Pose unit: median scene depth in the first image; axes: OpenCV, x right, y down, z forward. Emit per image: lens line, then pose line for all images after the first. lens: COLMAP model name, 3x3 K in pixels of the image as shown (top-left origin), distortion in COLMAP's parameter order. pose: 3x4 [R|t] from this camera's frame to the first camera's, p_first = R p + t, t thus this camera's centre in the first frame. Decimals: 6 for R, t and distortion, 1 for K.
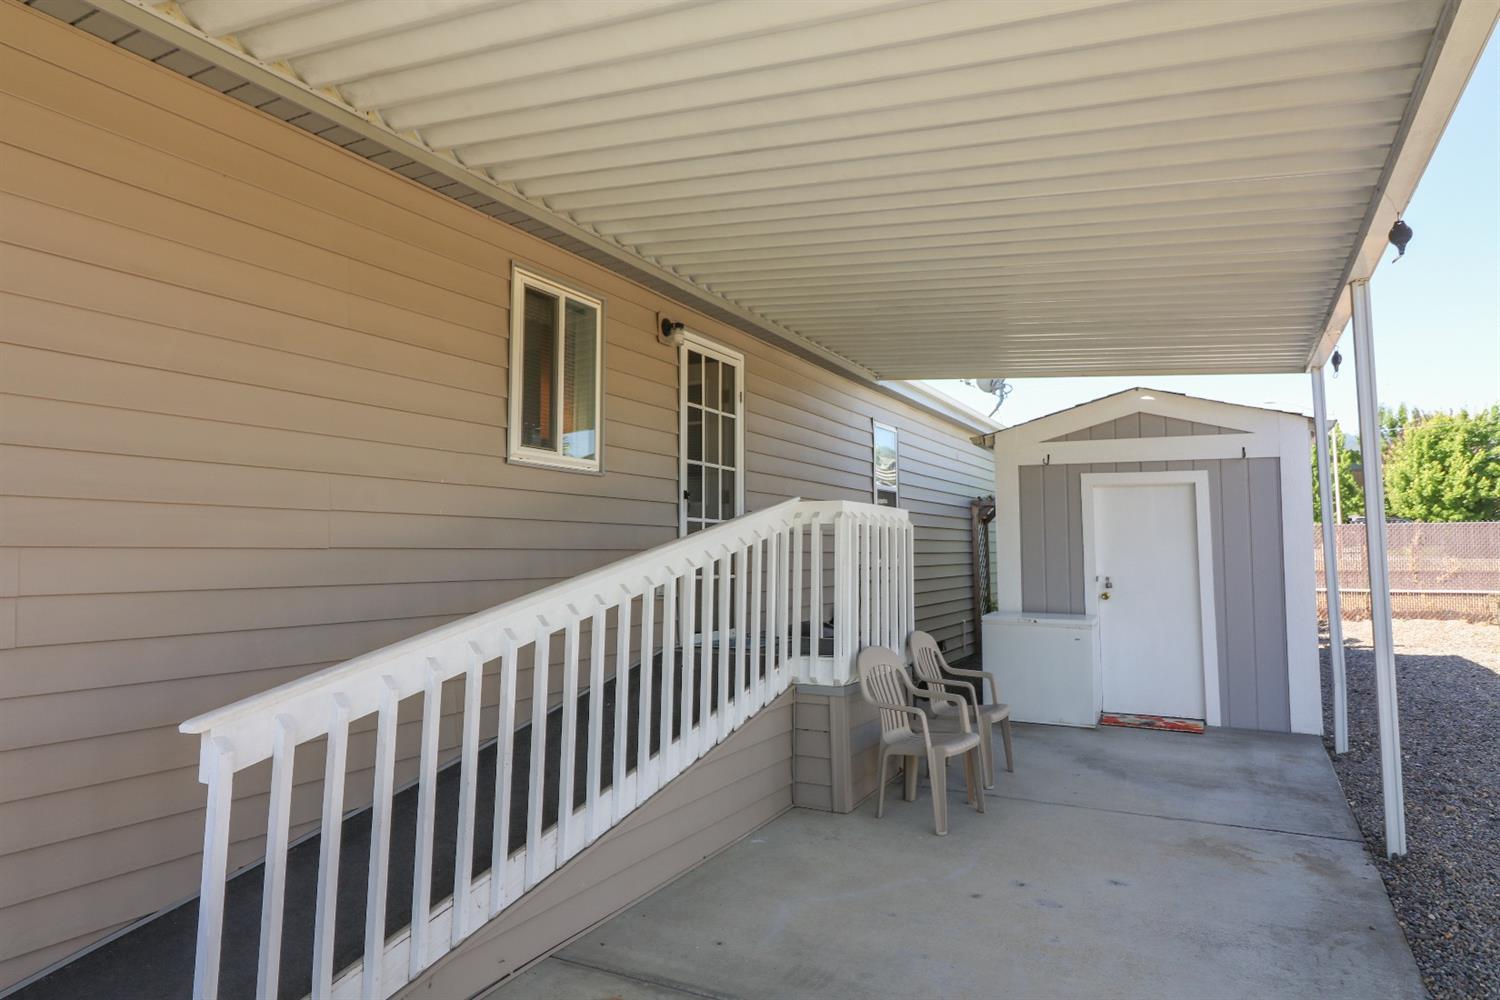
lens RADIAL K [[941.9, 0, 750.0], [0, 941.9, 500.0], [0, 0, 1]] dist [-0.001593, -0.016239]
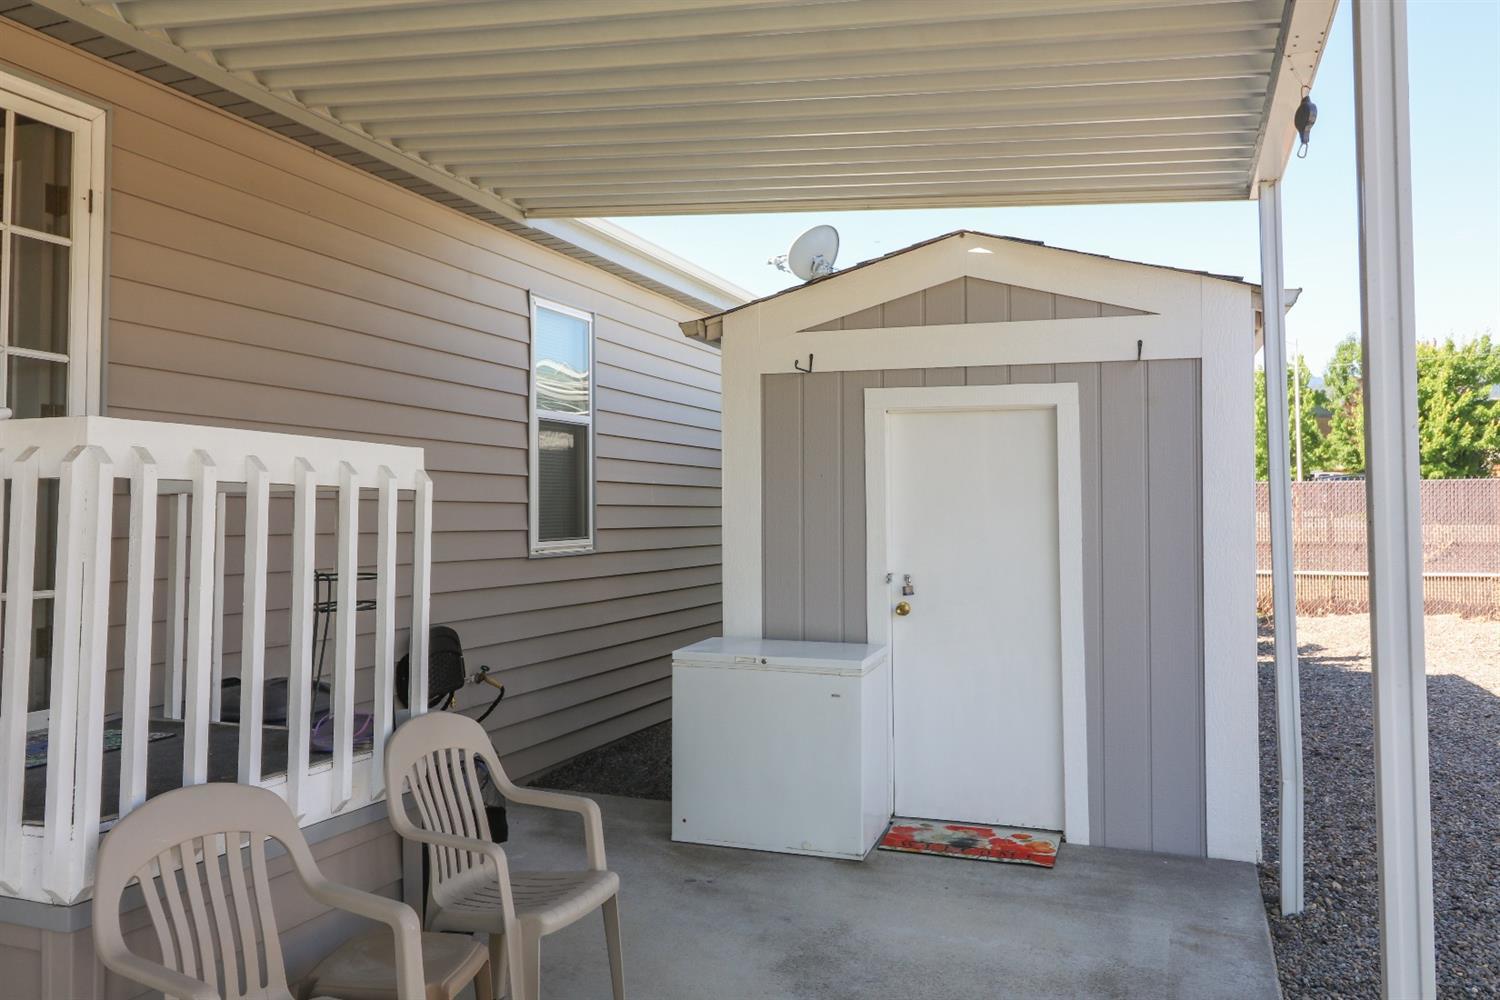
lens RADIAL K [[1227.1, 0, 750.2], [0, 1227.1, 521.9], [0, 0, 1]] dist [0.001589, -0.002850]
pose [[0.990233, -0.003910, 0.139370, 0.174206], [-0.004295, 0.998277, 0.058524, 0.007740], [-0.139358, -0.058551, 0.988510, 0.277527]]
